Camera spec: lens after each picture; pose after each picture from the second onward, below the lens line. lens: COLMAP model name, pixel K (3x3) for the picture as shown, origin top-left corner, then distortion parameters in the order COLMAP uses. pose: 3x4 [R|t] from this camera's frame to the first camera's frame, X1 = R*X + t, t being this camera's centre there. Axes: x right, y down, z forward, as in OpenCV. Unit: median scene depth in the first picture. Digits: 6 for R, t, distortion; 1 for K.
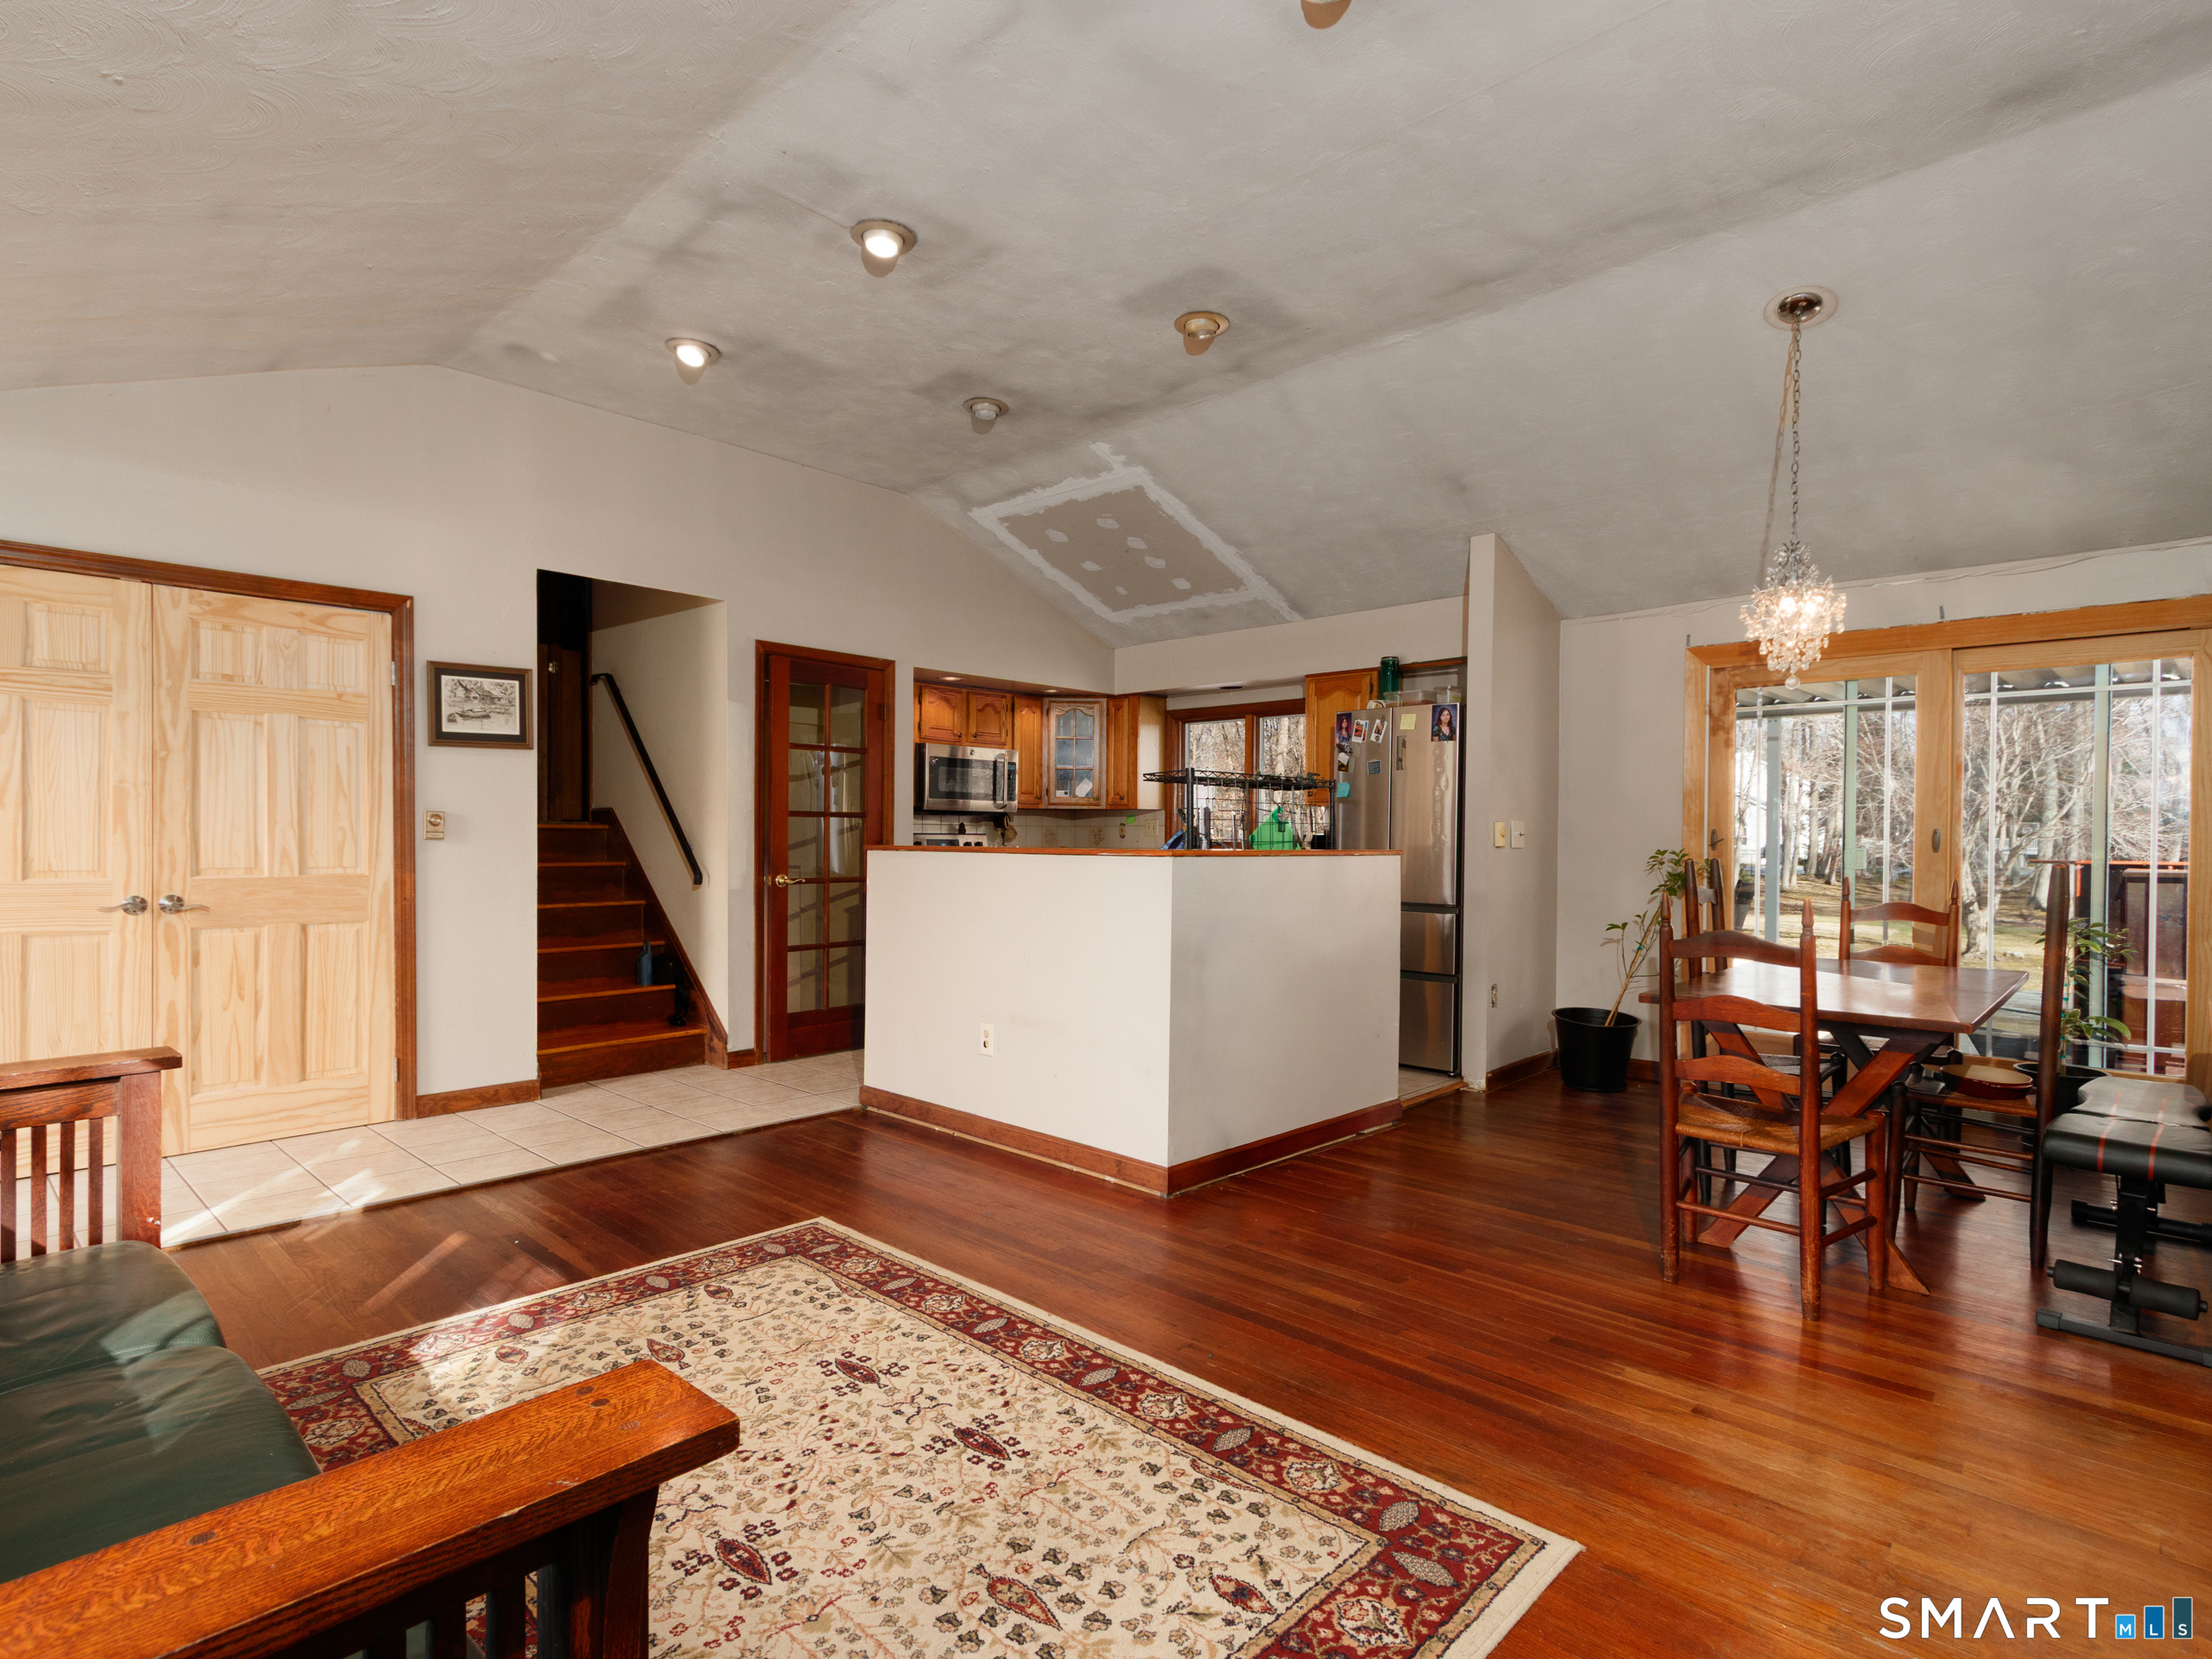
lens RADIAL K [[1135.1, 0, 1094.9], [0, 1135.1, 850.4], [0, 0, 1]] dist [0.005904, -0.001892]
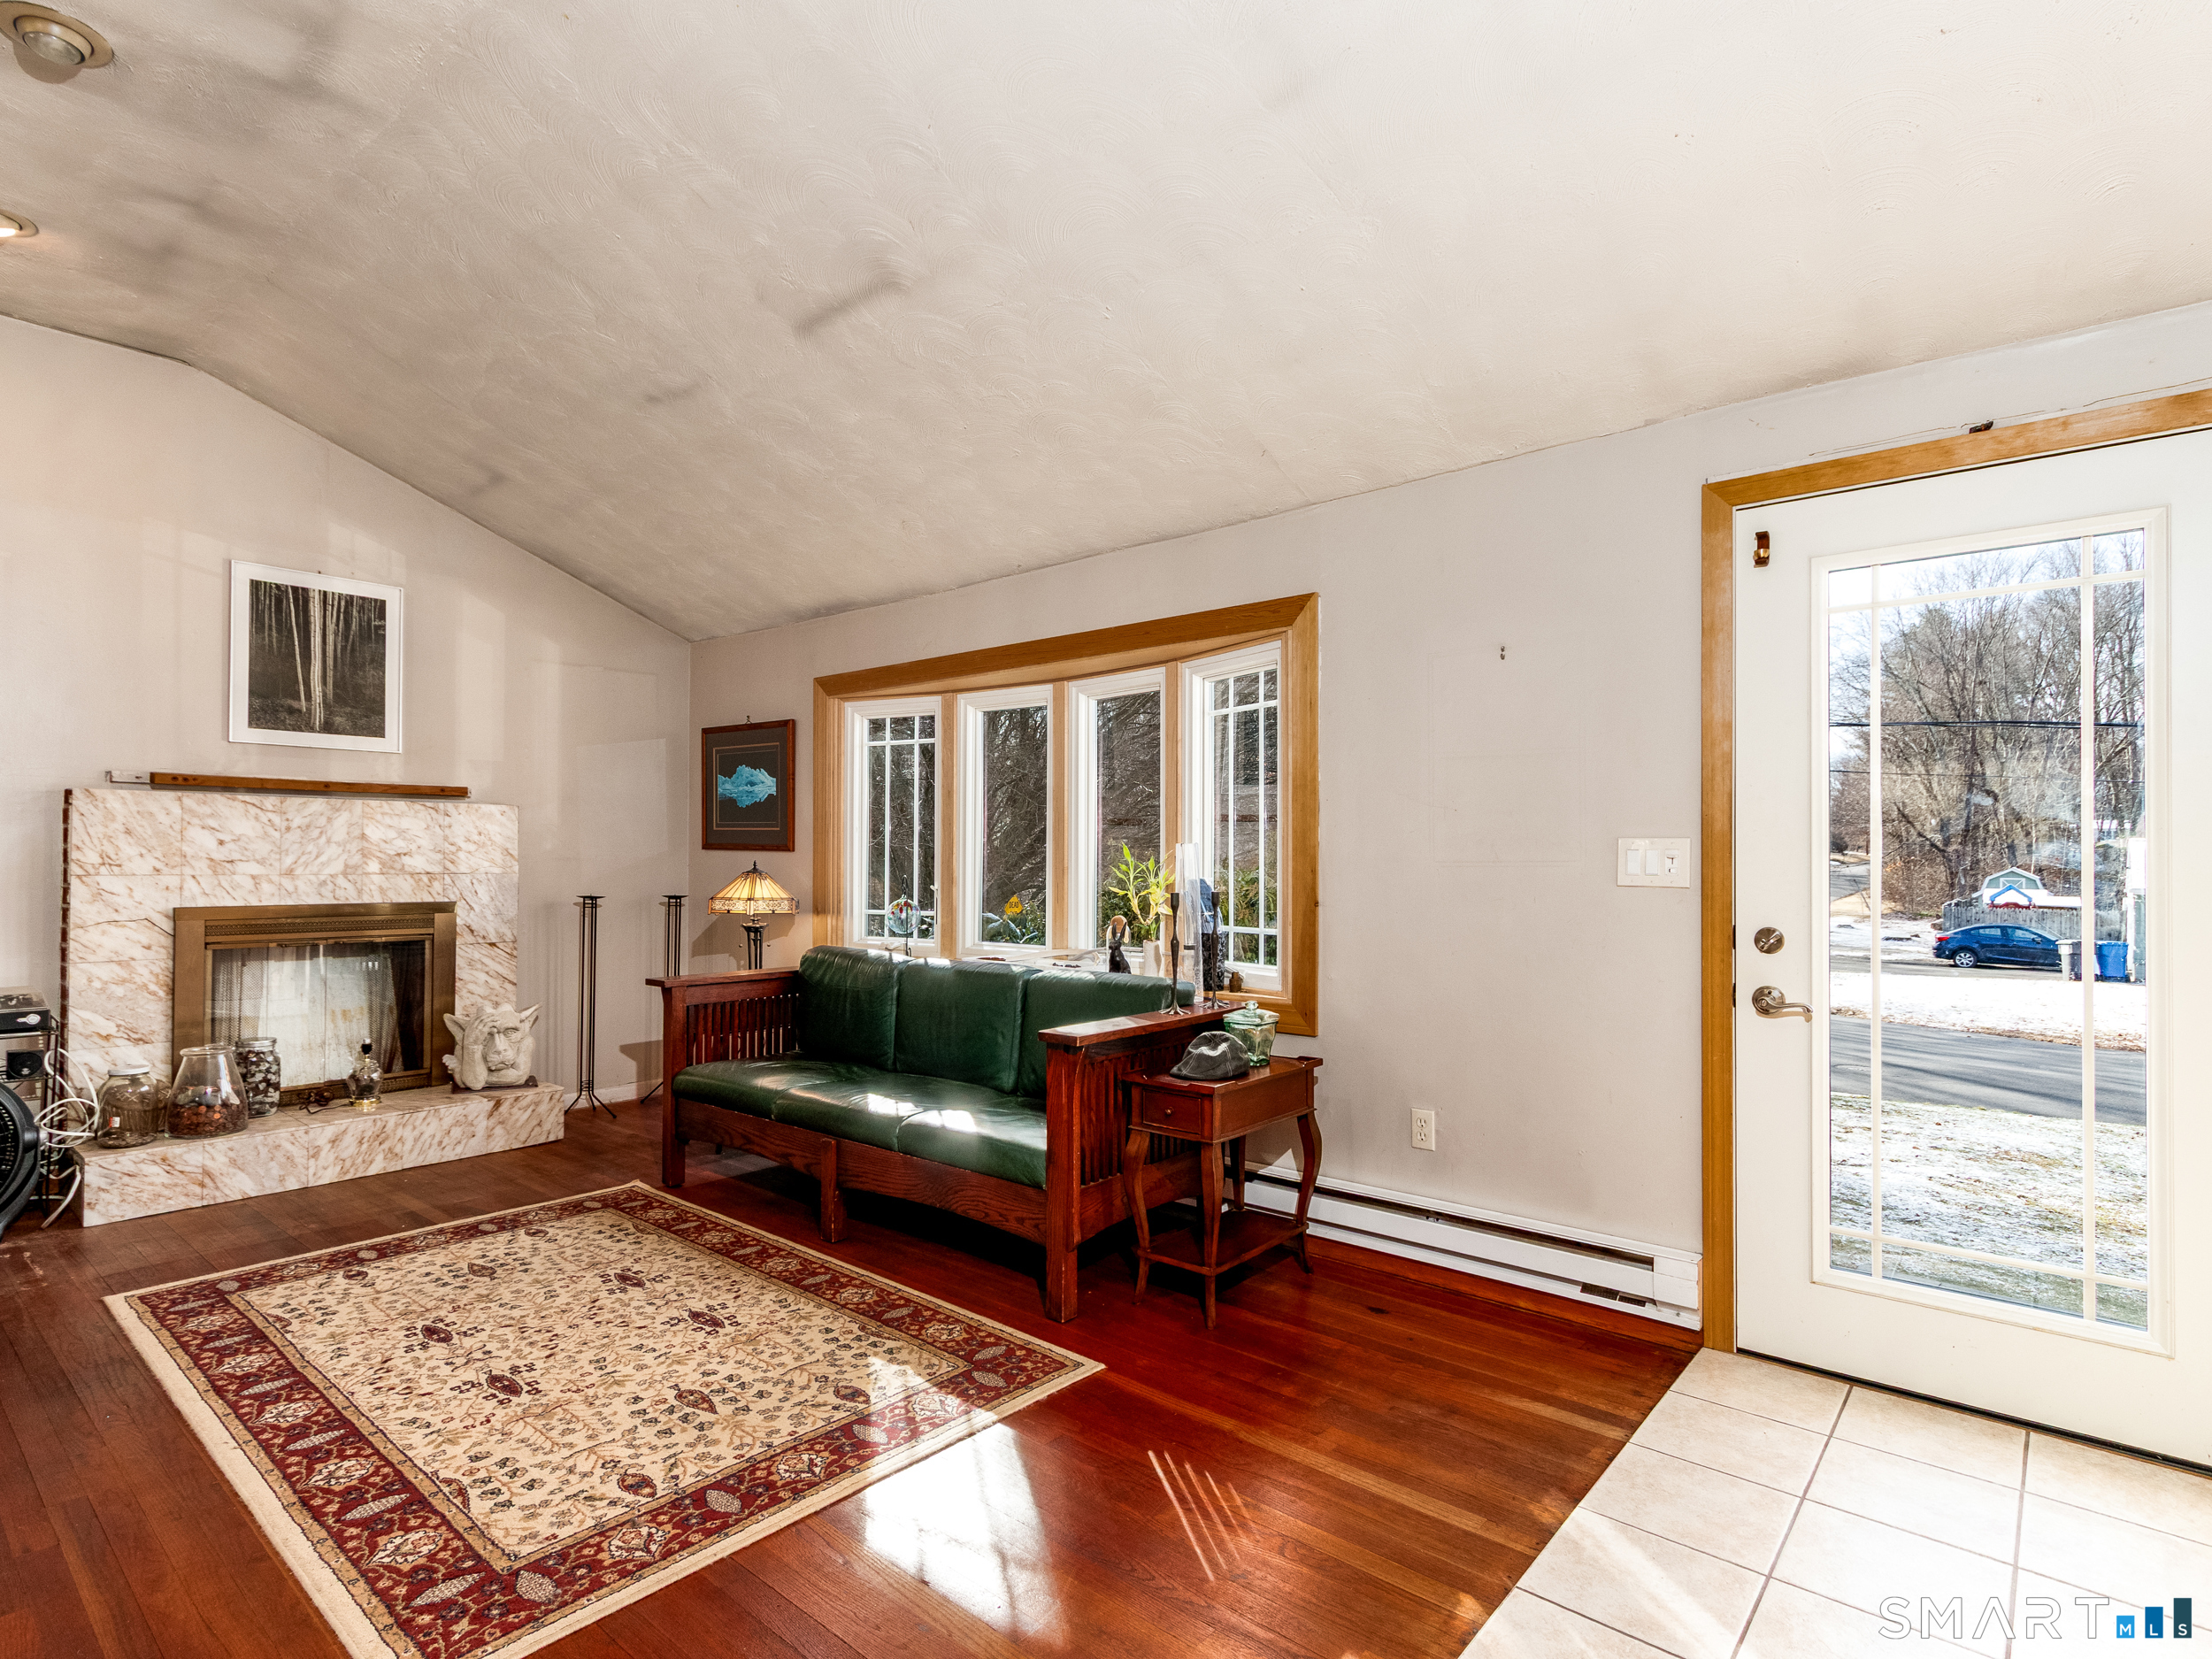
lens RADIAL K [[1135.1, 0, 1095.5], [0, 1135.1, 844.7], [0, 0, 1]] dist [0.005904, -0.001892]
pose [[-0.998779, -0.012370, -0.047822, -0.564790], [-0.012385, 0.999923, 0.000026, -0.034238], [0.047818, 0.000618, -0.998856, 1.682572]]
